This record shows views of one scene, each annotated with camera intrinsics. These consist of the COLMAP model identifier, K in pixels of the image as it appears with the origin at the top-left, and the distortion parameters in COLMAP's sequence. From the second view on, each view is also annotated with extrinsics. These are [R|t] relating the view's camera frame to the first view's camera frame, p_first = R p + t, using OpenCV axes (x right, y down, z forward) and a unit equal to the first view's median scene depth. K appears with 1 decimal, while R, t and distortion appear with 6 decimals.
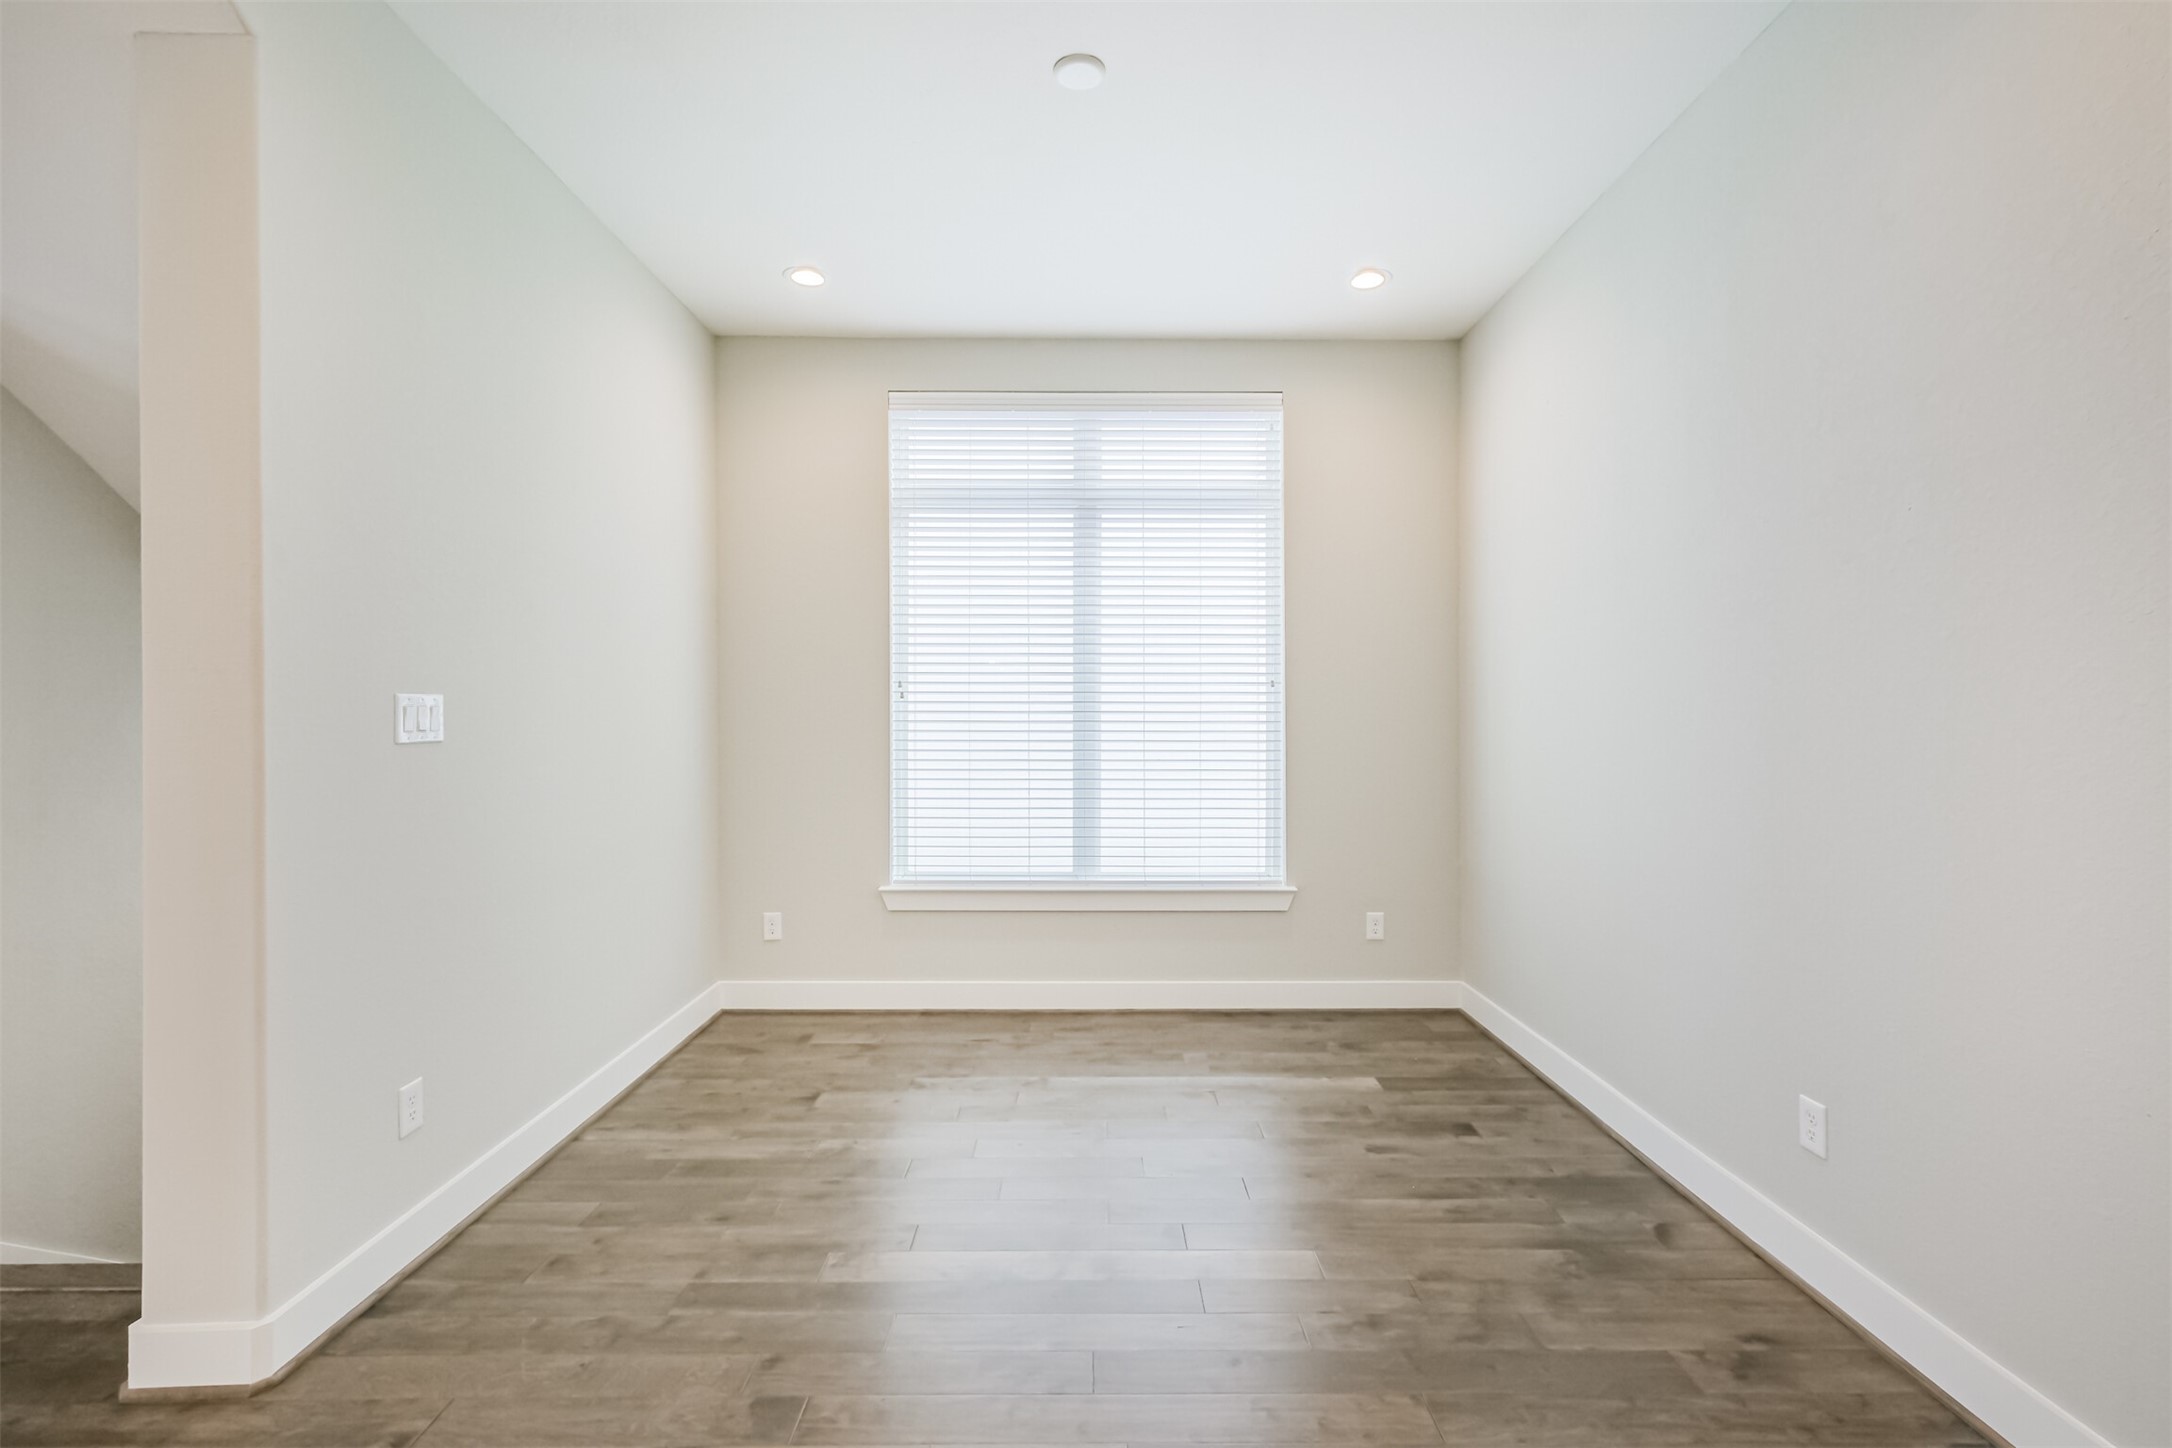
lens RADIAL K [[947.5, 0, 1088.7], [0, 947.5, 716.0], [0, 0, 1]] dist [0.004314, -0.000020]
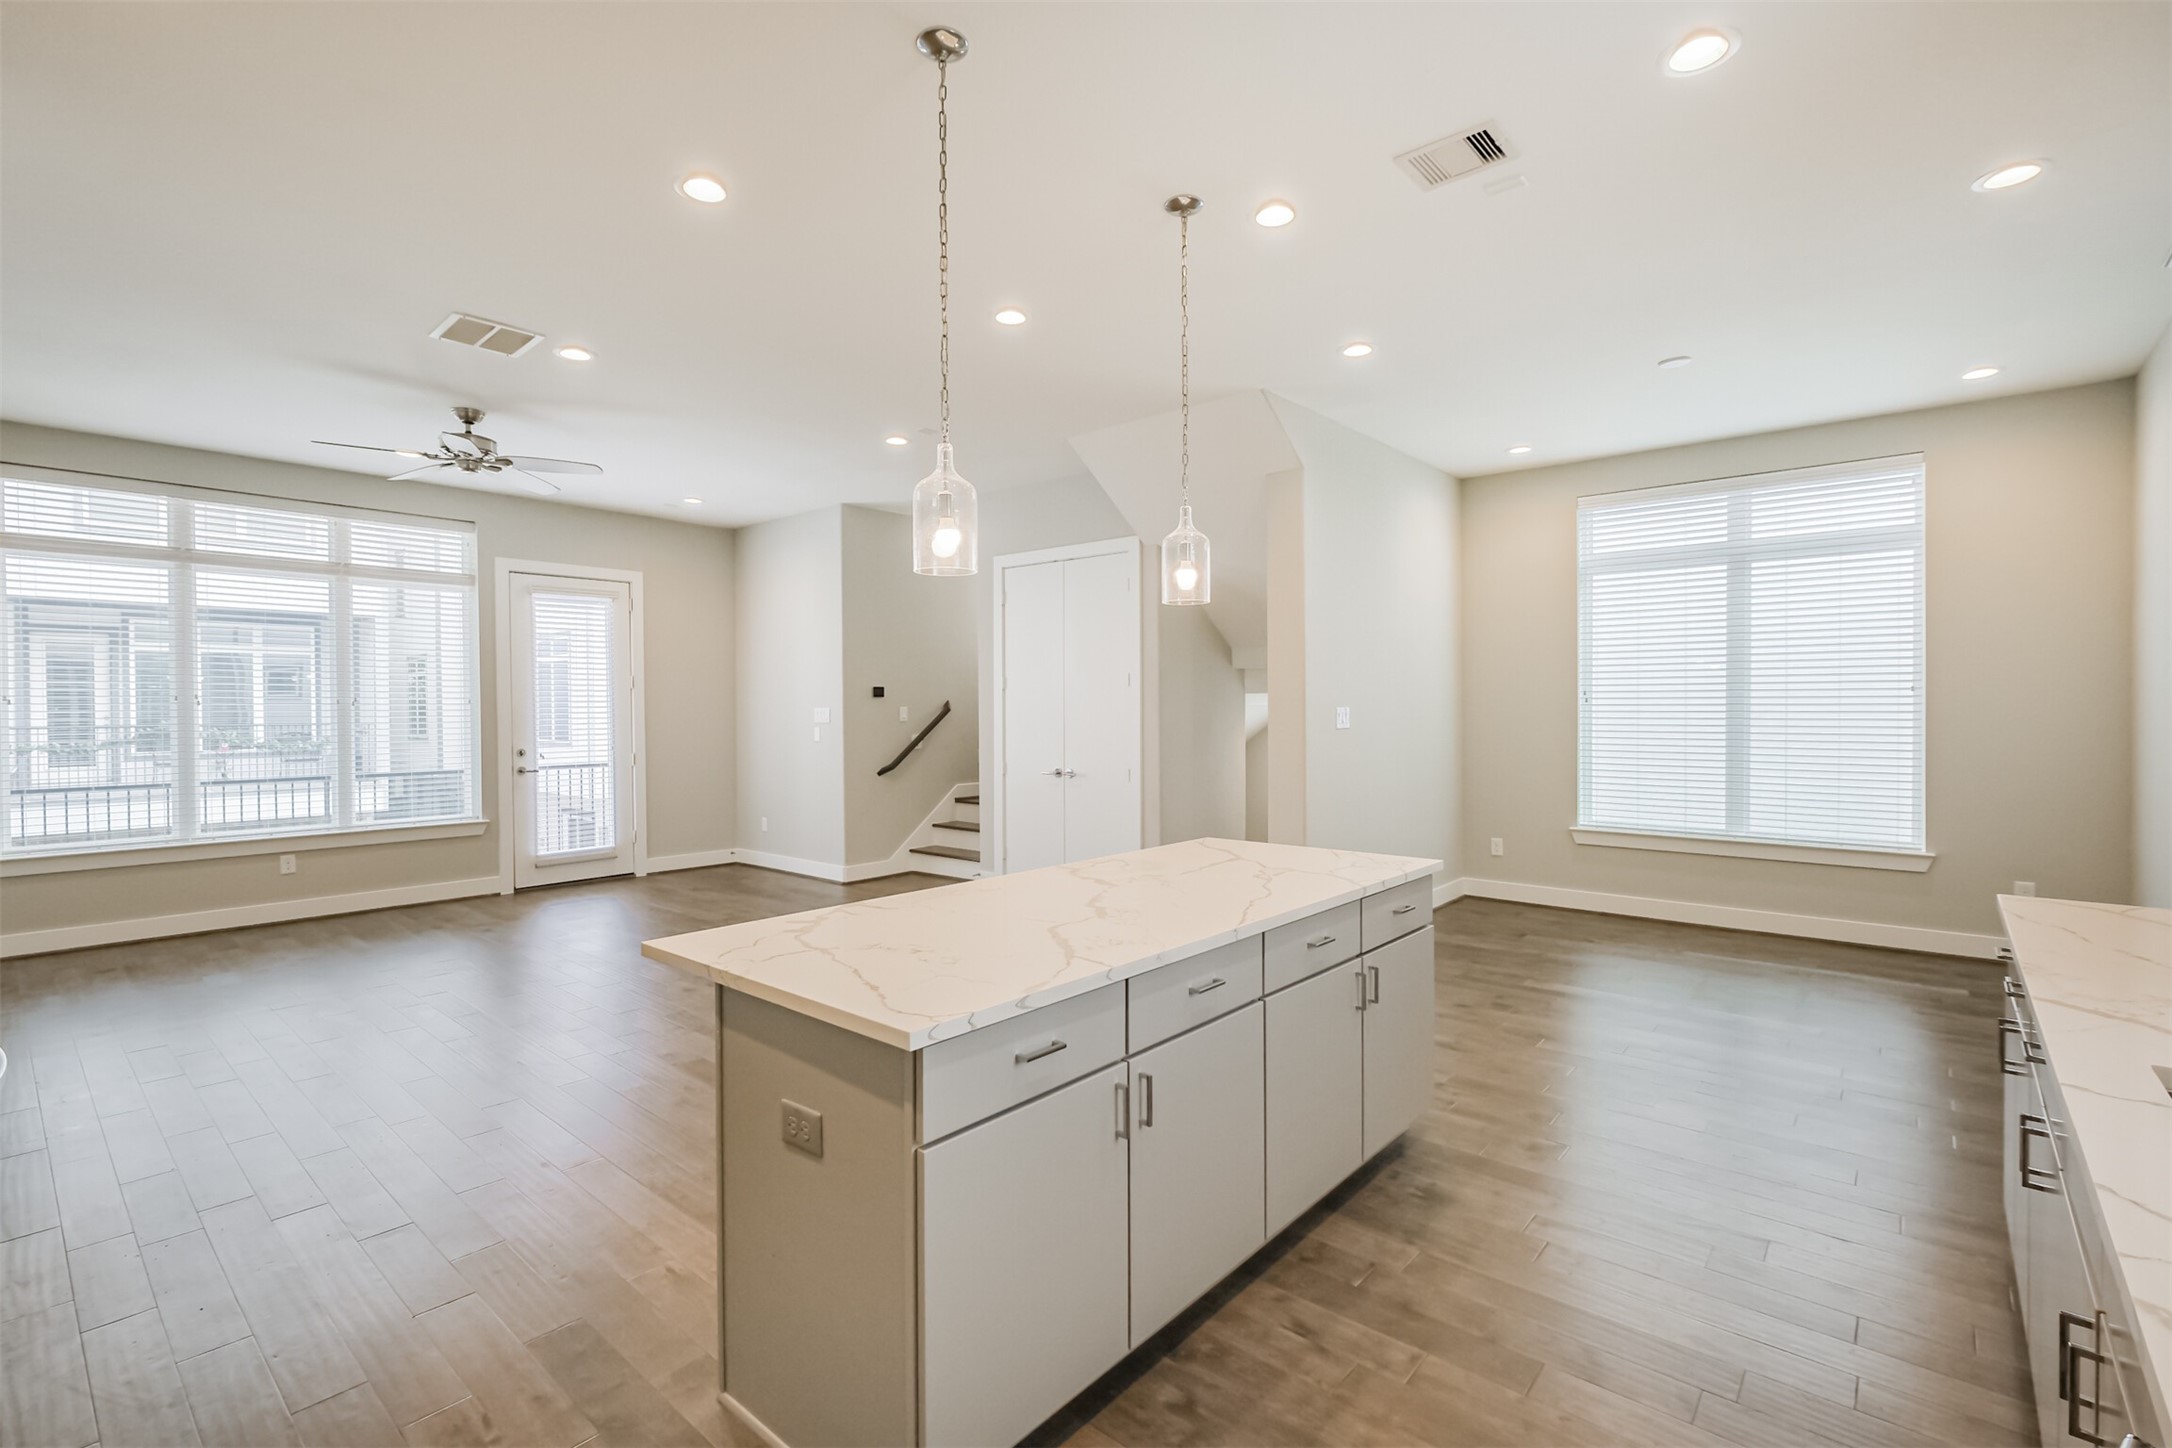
lens RADIAL K [[970.3, 0, 1090.0], [0, 970.3, 722.1], [0, 0, 1]] dist [0.001766, 0.000038]
pose [[0.755963, 0.006926, -0.654577, 0.283145], [0.004844, 0.999857, 0.016174, -0.021092], [0.654596, -0.015398, 0.755822, -0.888527]]
